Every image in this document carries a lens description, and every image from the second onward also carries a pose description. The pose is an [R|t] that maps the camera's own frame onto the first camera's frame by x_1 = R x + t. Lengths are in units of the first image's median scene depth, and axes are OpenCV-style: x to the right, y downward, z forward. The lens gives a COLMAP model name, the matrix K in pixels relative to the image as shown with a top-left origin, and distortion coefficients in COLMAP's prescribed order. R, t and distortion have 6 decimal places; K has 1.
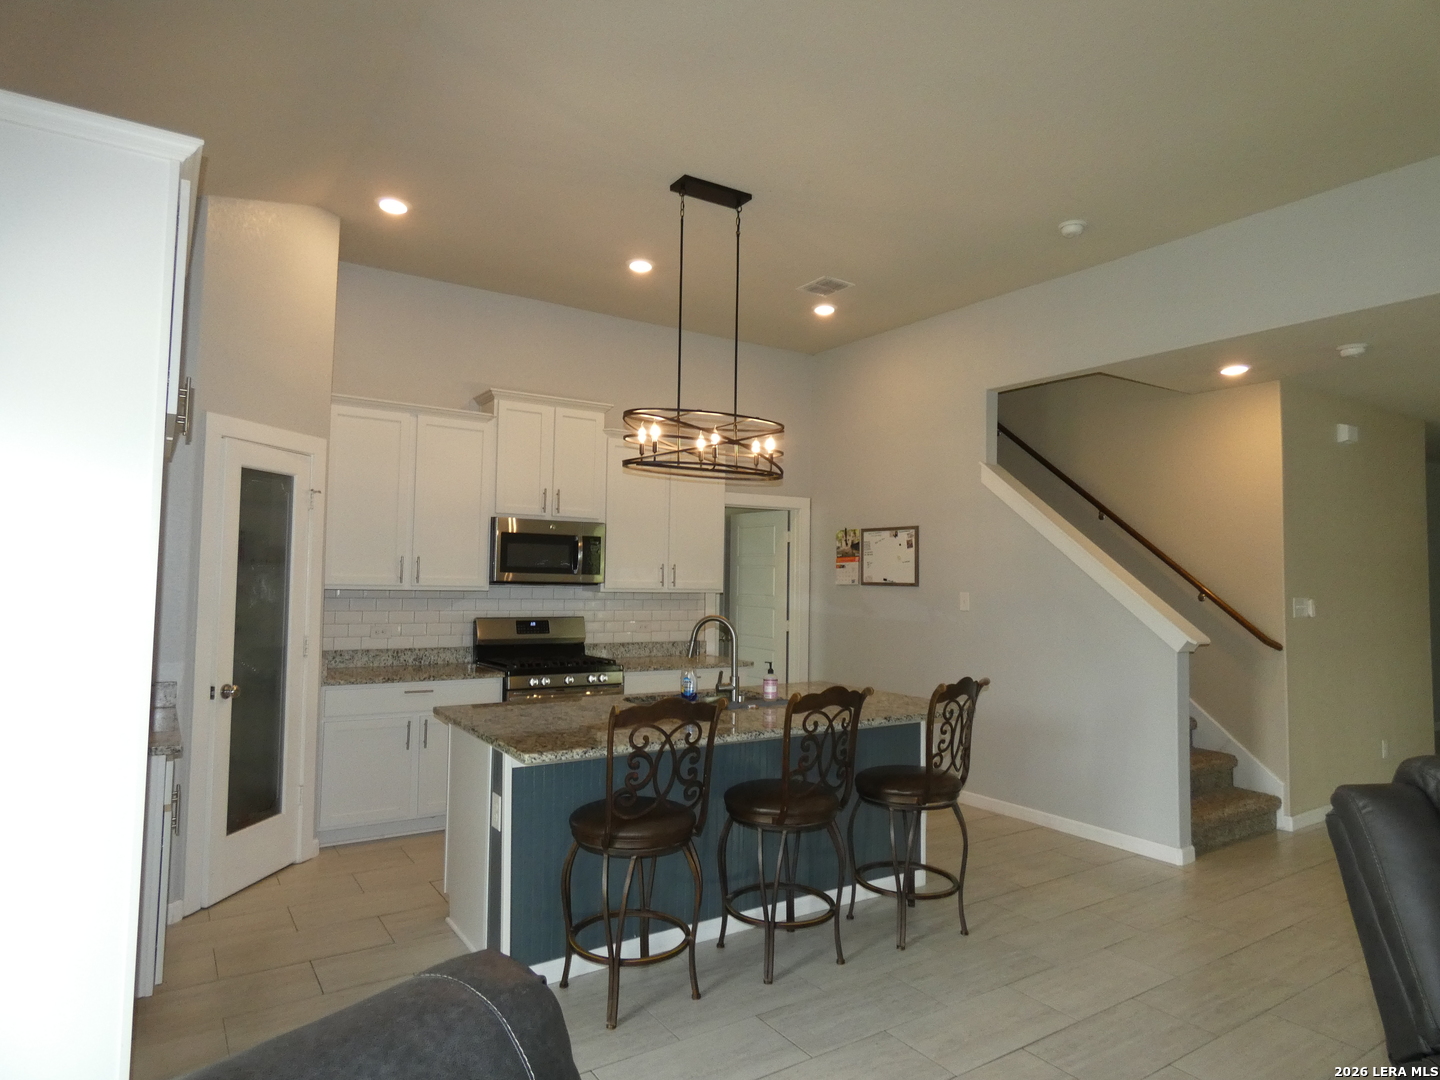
lens RADIAL K [[860.6, 0, 713.6], [0, 860.6, 540.4], [0, 0, 1]] dist [-0.013064, -0.002814]
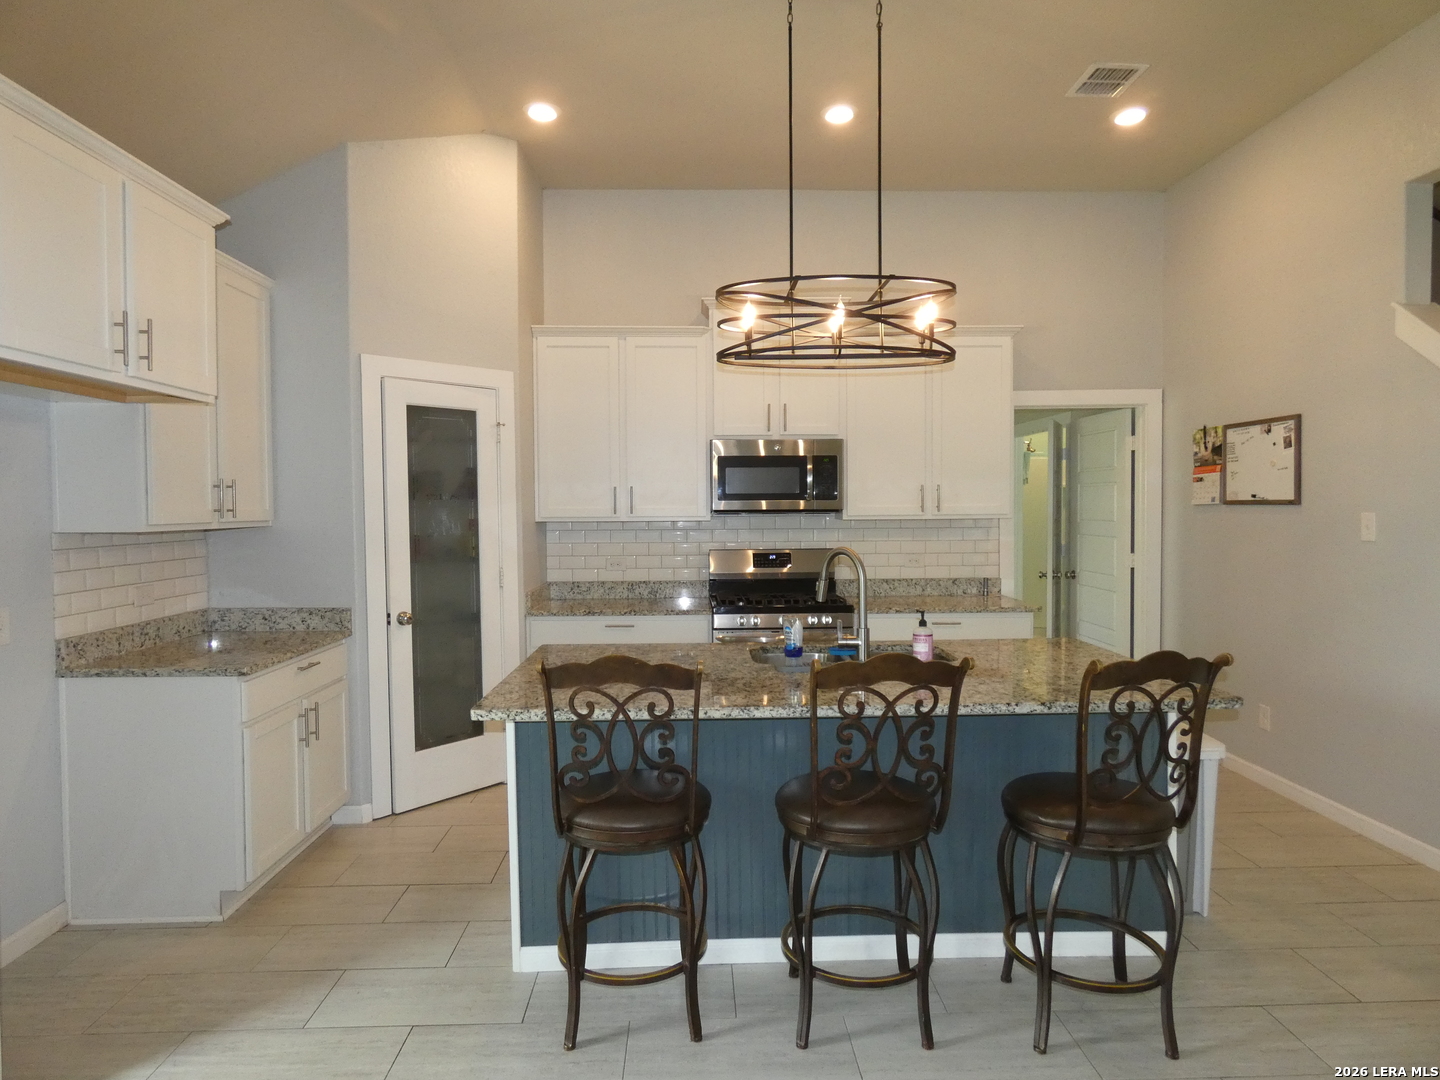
lens RADIAL K [[860.6, 0, 716.6], [0, 860.6, 532.8], [0, 0, 1]] dist [-0.013064, -0.002814]
pose [[0.846875, -0.007663, -0.531737, 0.239072], [0.045223, 0.997312, 0.057651, 0.019092], [0.529866, -0.072870, 0.844945, 0.226013]]
